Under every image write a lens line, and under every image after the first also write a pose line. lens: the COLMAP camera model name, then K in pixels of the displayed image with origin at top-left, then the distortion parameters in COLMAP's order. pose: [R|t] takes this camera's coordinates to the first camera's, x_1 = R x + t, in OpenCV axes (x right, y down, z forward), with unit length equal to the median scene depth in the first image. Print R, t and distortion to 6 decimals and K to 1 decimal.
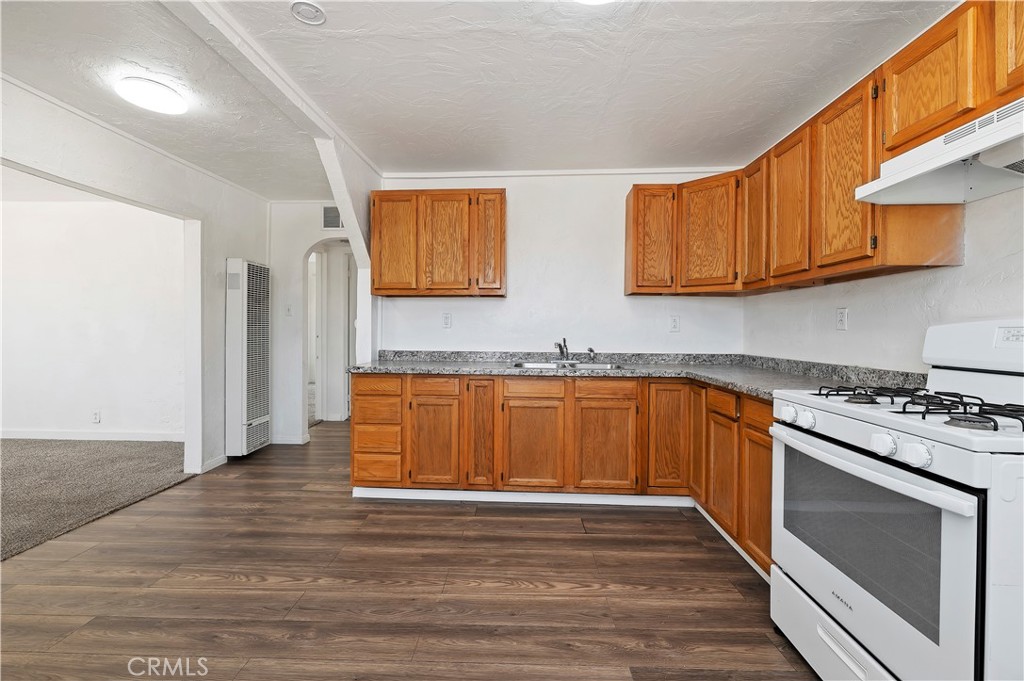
lens RADIAL K [[421.6, 0, 514.6], [0, 421.6, 339.0], [0, 0, 1]] dist [-0.003655, 0.000429]
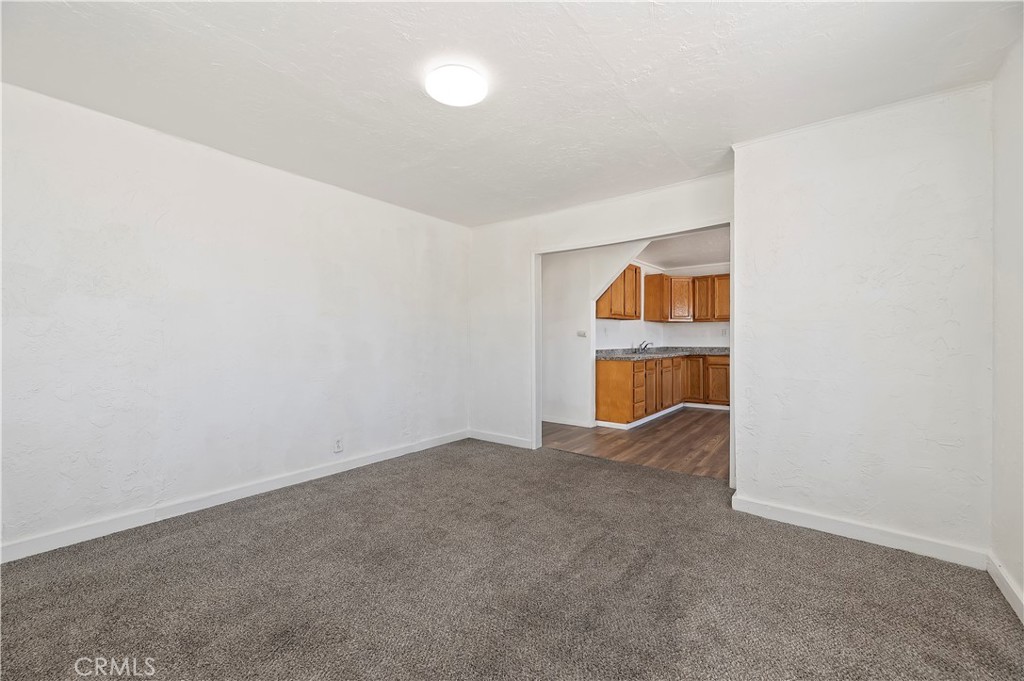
lens RADIAL K [[421.6, 0, 508.4], [0, 421.6, 339.8], [0, 0, 1]] dist [-0.003655, 0.000429]
pose [[0.595635, -0.012847, 0.803152, -2.254806], [0.022743, 0.999741, -0.000875, -0.023363], [-0.802933, 0.018787, 0.595773, 0.338841]]
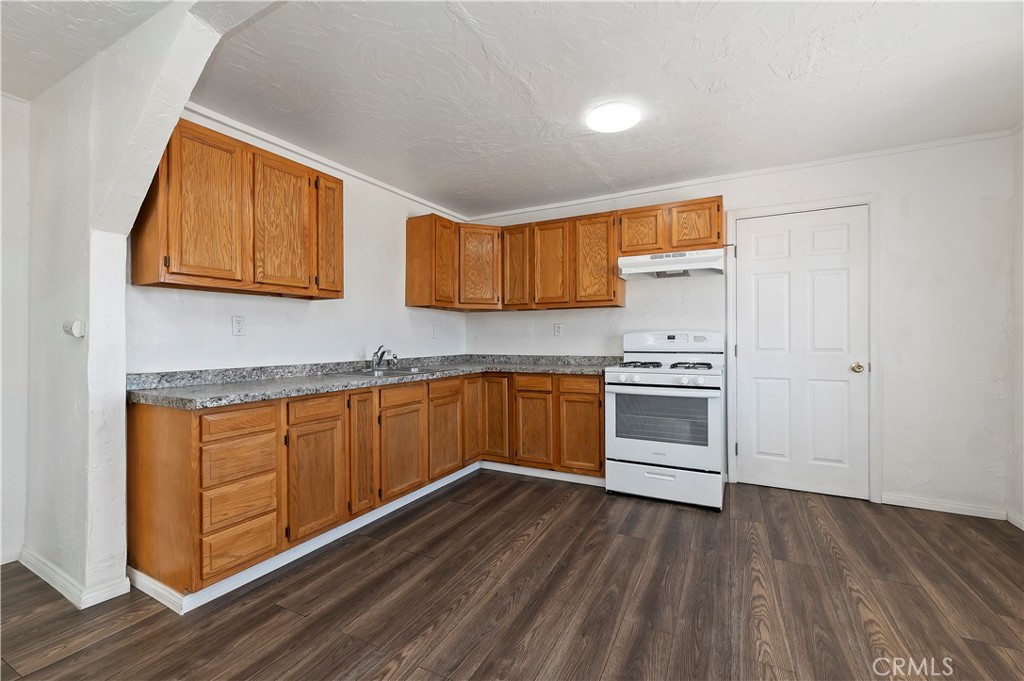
lens RADIAL K [[421.6, 0, 507.1], [0, 421.6, 346.8], [0, 0, 1]] dist [-0.003655, 0.000429]
pose [[0.447673, -0.025634, 0.893830, -0.742534], [0.026446, 0.999531, 0.015420, -0.007912], [-0.893806, 0.016735, 0.448141, 0.321450]]
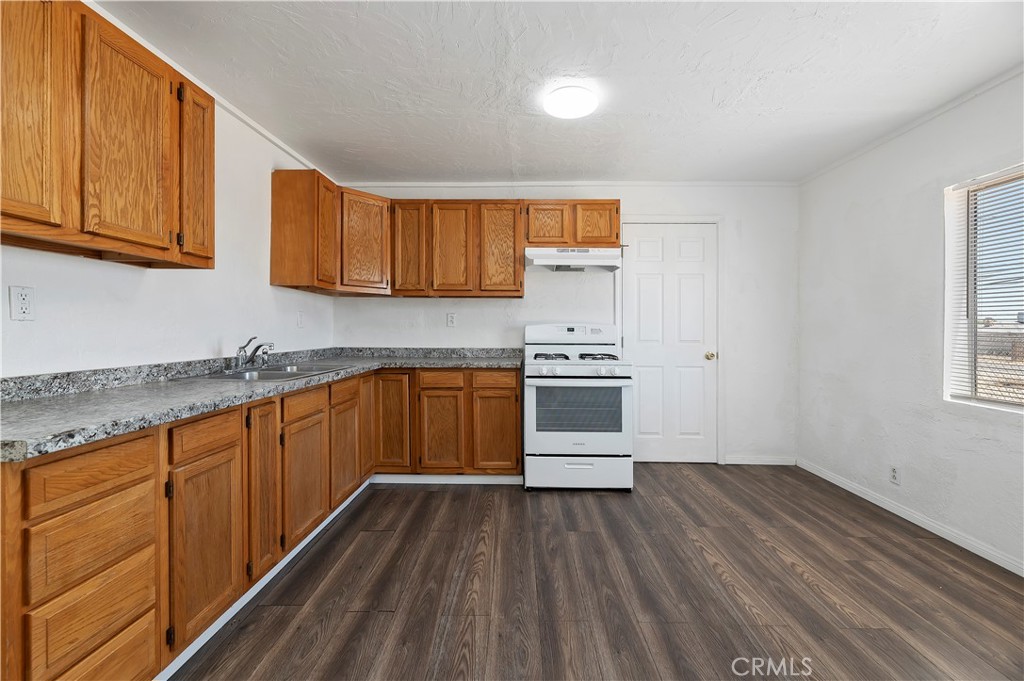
lens RADIAL K [[421.6, 0, 506.0], [0, 421.6, 340.2], [0, 0, 1]] dist [-0.003655, 0.000429]
pose [[0.006586, -0.034575, 0.999380, -0.711414], [0.013111, 0.999319, 0.034486, -0.018859], [-0.999892, 0.012876, 0.007035, 0.630348]]
